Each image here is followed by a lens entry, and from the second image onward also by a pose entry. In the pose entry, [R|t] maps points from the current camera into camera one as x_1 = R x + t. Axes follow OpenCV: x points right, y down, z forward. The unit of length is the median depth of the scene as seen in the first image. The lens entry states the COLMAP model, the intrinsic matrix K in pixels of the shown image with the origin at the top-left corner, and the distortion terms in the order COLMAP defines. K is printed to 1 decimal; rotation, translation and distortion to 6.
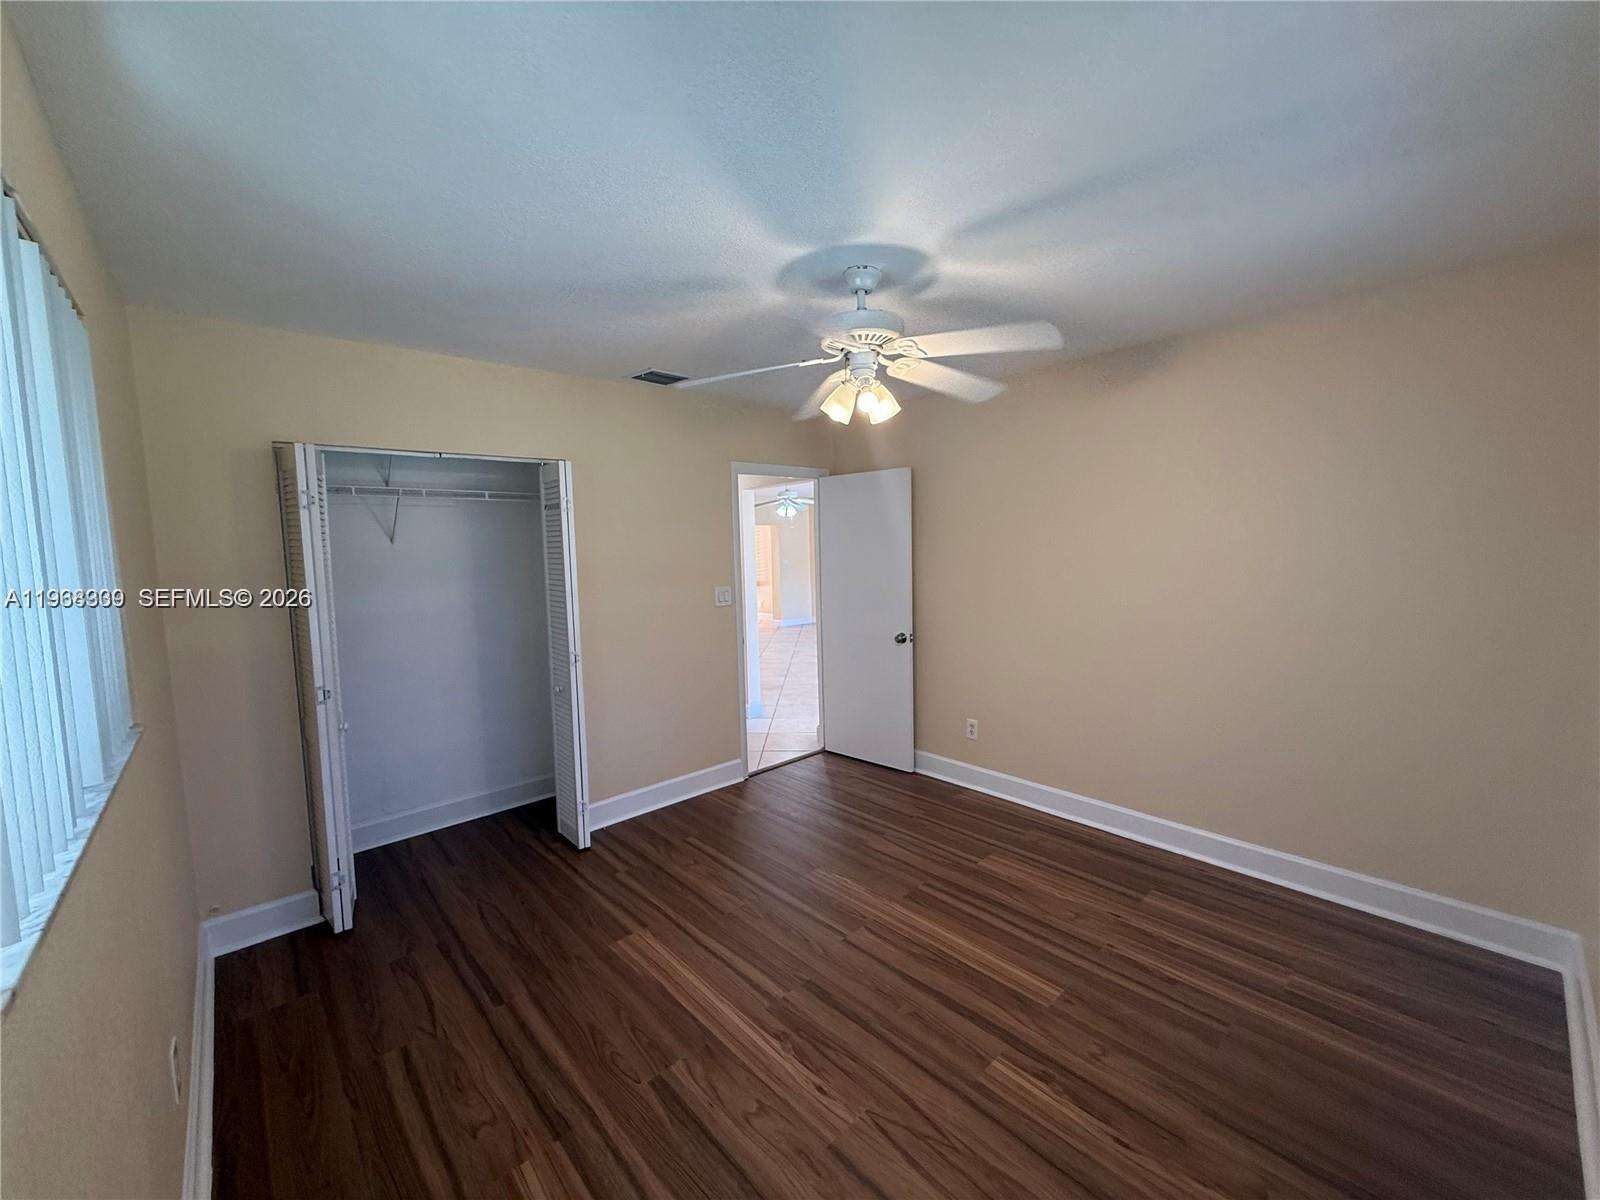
lens RADIAL K [[638.5, 0, 797.1], [0, 638.5, 600.1], [0, 0, 1]] dist [0.001250, 0.000112]
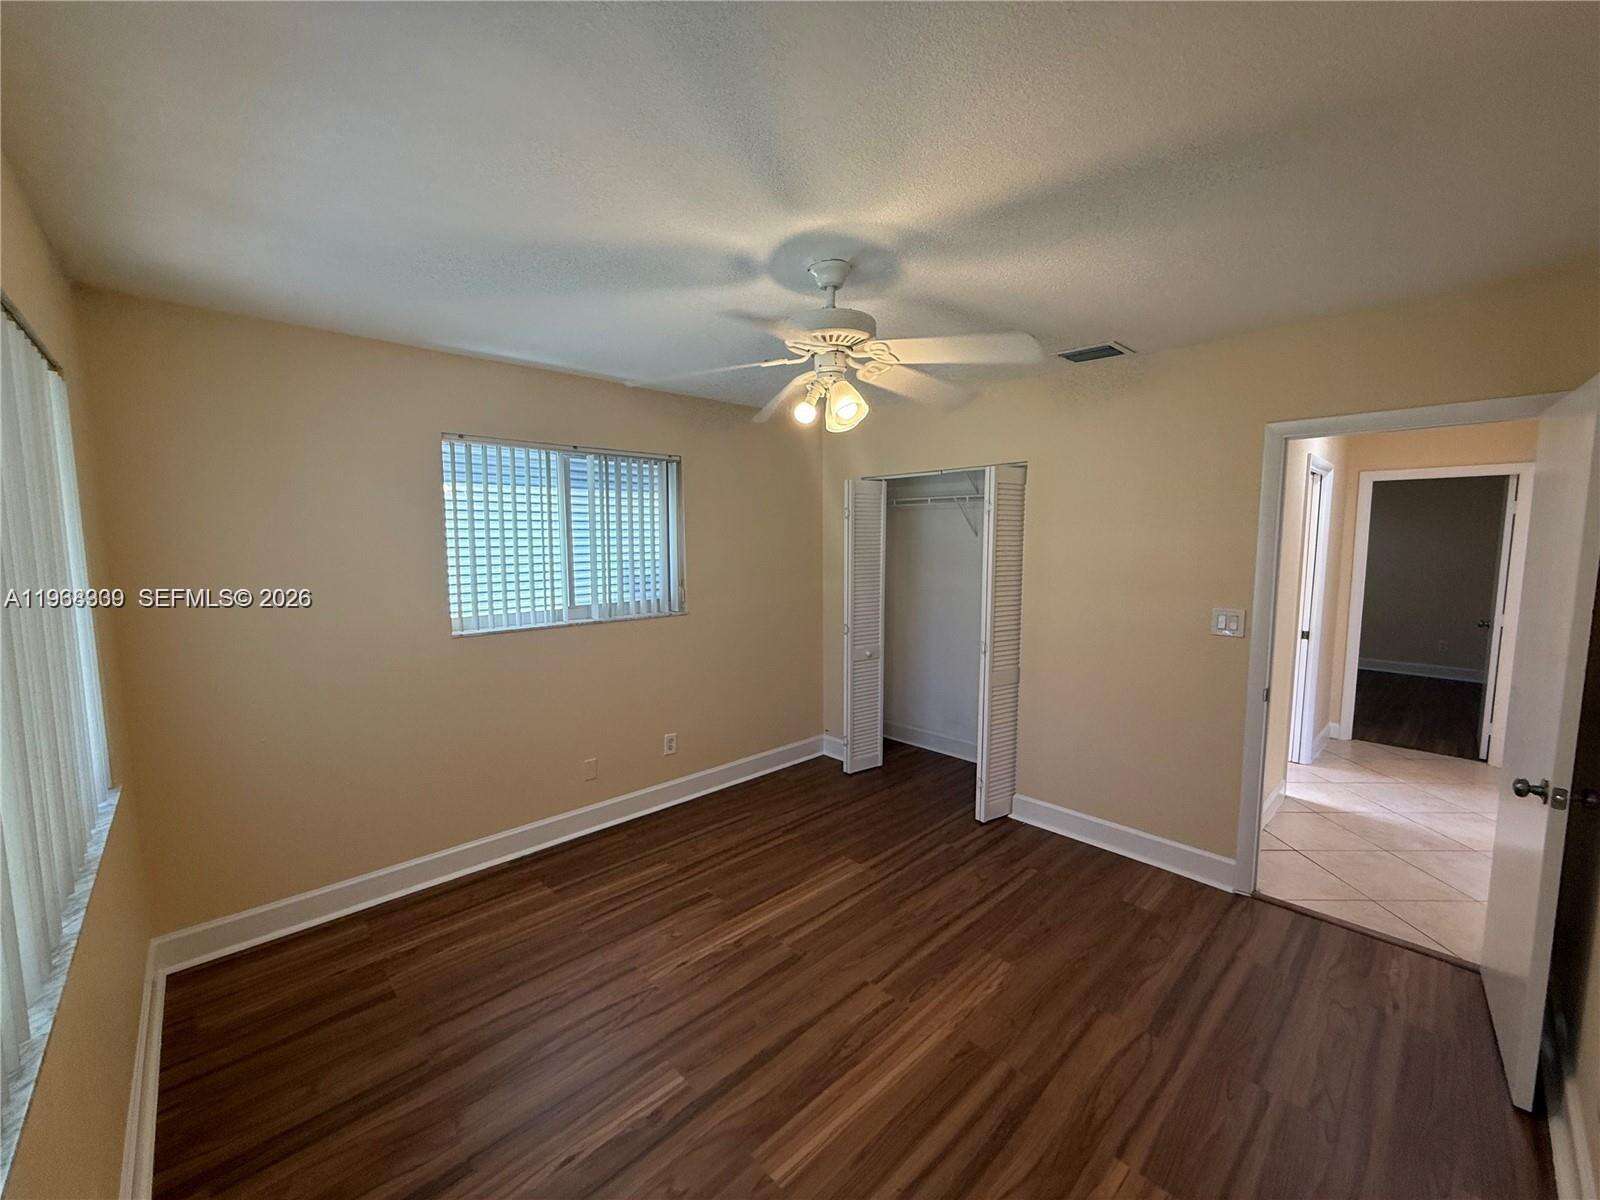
lens RADIAL K [[638.5, 0, 797.1], [0, 638.5, 600.1], [0, 0, 1]] dist [0.001250, 0.000112]
pose [[0.025000, 0.128131, -0.991442, 1.027384], [-0.081954, 0.988677, 0.125707, -0.144987], [0.996322, 0.078110, 0.035218, 0.912272]]
